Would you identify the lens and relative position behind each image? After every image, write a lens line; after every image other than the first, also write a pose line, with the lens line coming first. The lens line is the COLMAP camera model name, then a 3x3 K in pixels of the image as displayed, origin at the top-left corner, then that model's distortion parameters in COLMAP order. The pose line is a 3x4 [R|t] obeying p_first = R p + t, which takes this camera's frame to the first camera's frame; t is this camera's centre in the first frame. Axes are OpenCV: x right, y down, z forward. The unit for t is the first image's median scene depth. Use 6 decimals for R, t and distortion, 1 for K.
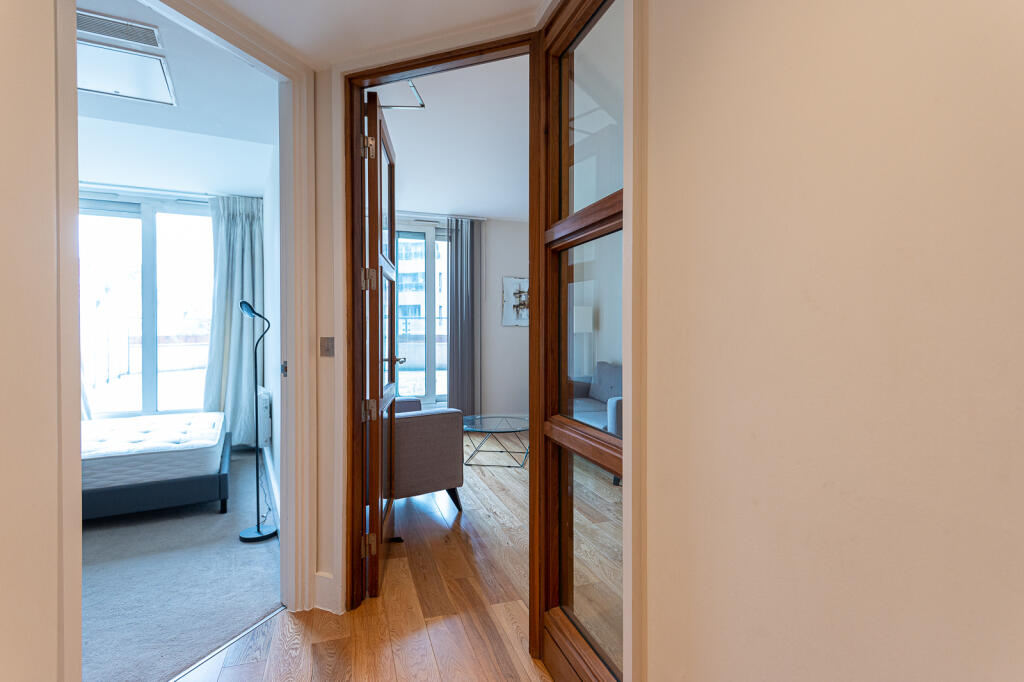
lens RADIAL K [[524.2, 0, 513.2], [0, 524.2, 333.5], [0, 0, 1]] dist [0.001037, -0.000367]
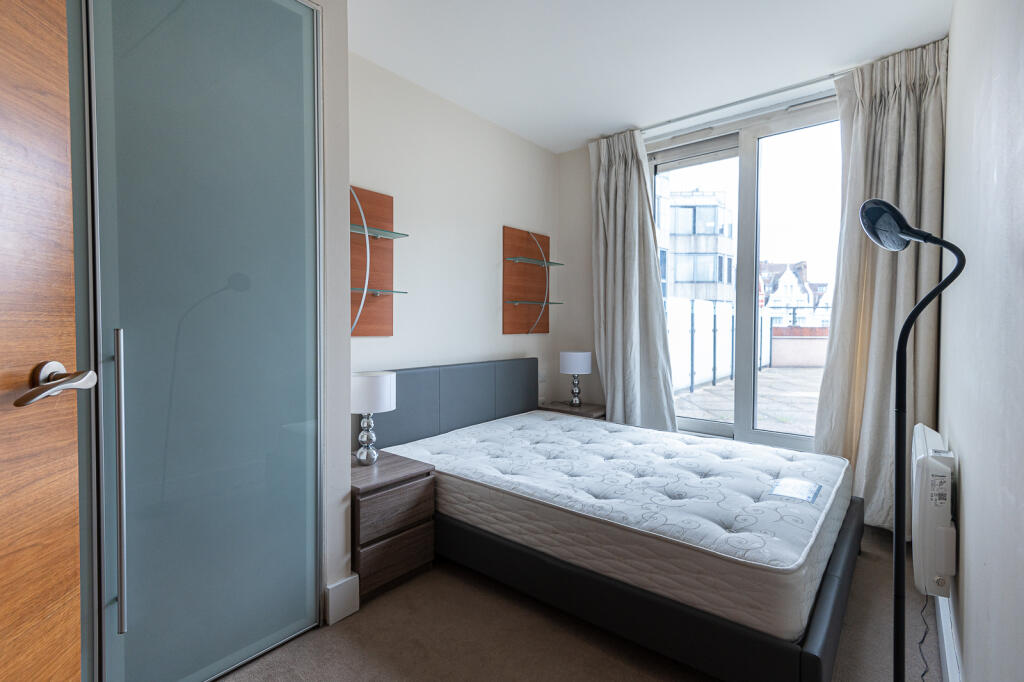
lens RADIAL K [[515.5, 0, 512.6], [0, 515.5, 335.3], [0, 0, 1]] dist [0.012826, -0.000154]
pose [[0.423536, 0.024946, -0.905536, -0.205422], [-0.012598, 0.999686, 0.021648, 0.014137], [0.905791, 0.002239, 0.423718, 0.433700]]
